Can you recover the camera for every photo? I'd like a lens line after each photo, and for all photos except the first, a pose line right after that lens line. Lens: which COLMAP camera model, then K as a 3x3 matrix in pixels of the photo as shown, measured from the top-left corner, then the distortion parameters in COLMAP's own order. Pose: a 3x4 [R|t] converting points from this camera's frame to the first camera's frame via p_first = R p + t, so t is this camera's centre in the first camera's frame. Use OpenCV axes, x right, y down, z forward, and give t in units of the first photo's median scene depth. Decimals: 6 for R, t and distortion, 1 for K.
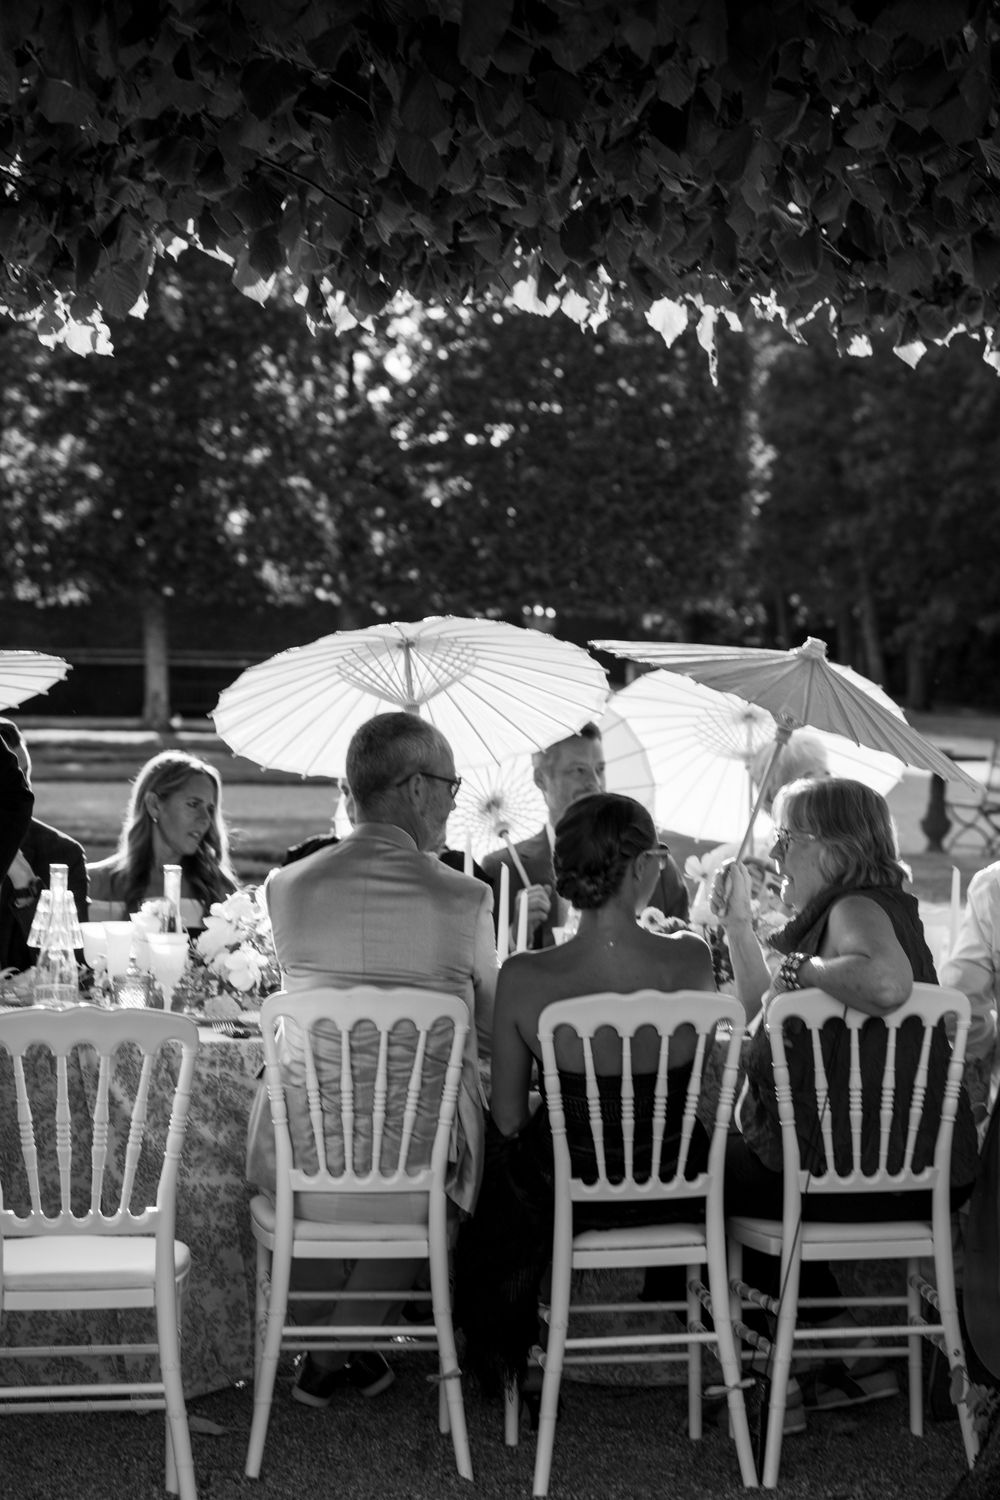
lens RADIAL K [[3281.1, 0, 500.9], [0, 3281.1, 698.7], [0, 0, 1]] dist [-0.029851, -0.168161]
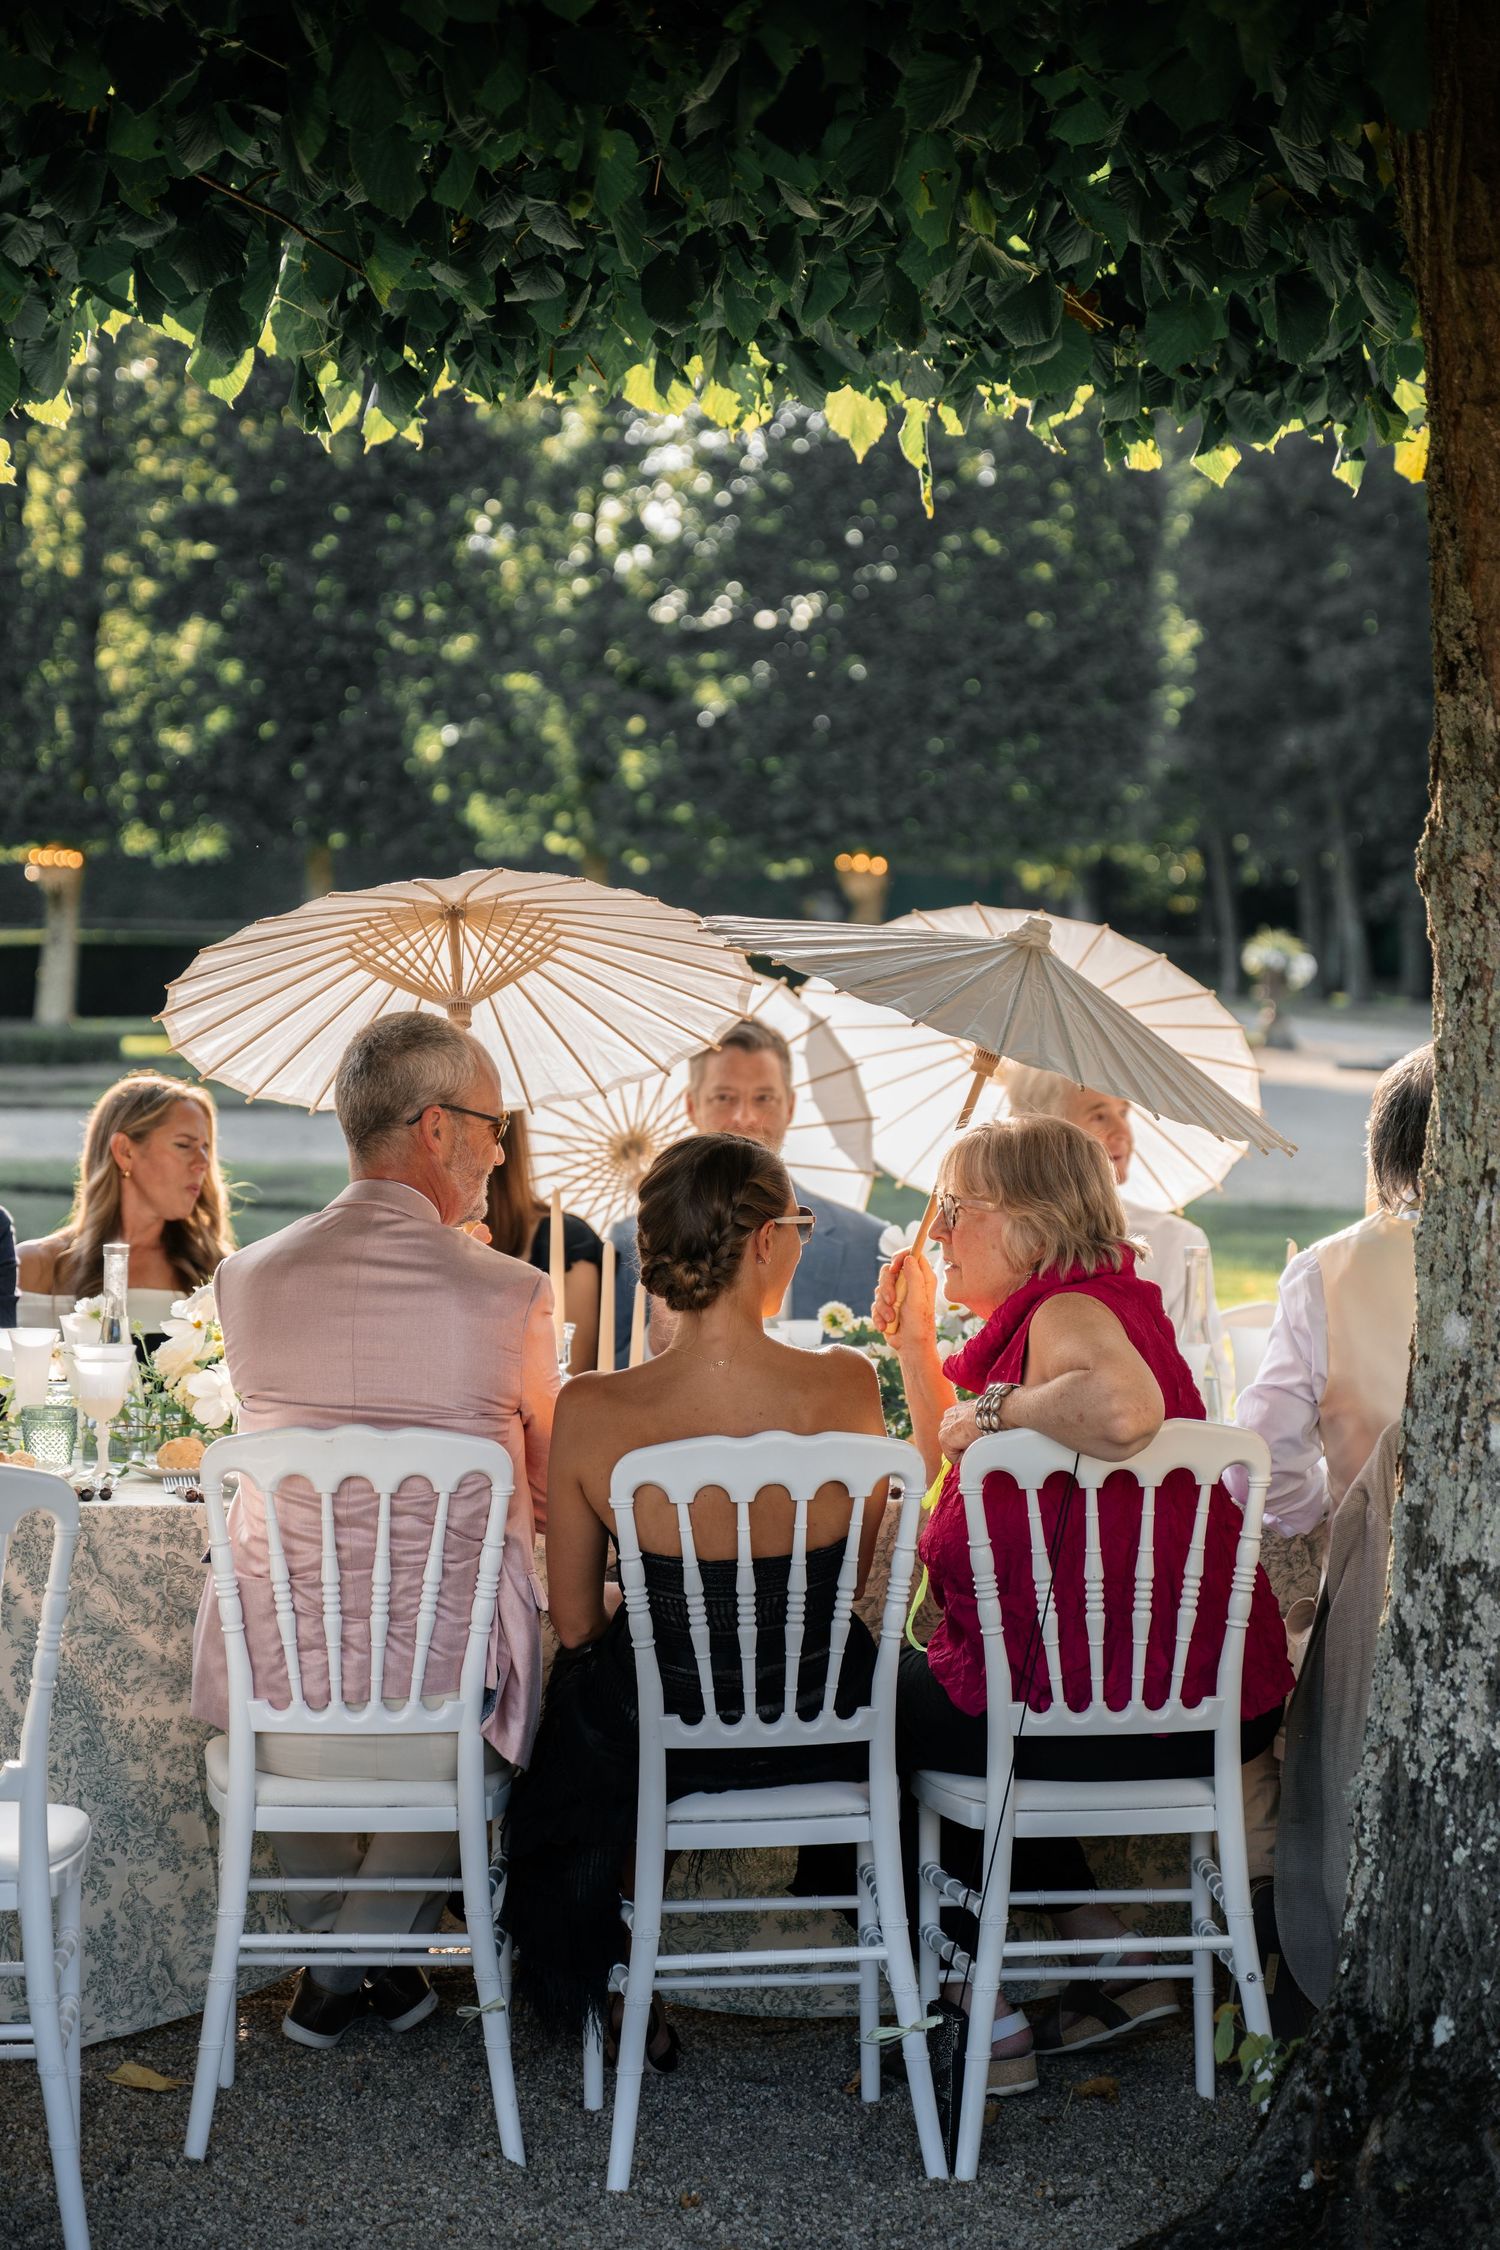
lens RADIAL K [[4475.4, 0, 750.0], [0, 4475.4, 1125.0], [0, 0, 1]] dist [-0.039147, -0.037924]
pose [[0.998553, -0.006450, -0.053386, 0.082803], [0.008096, 0.999497, 0.030670, -0.000571], [0.053162, -0.031058, 0.998103, 0.094961]]
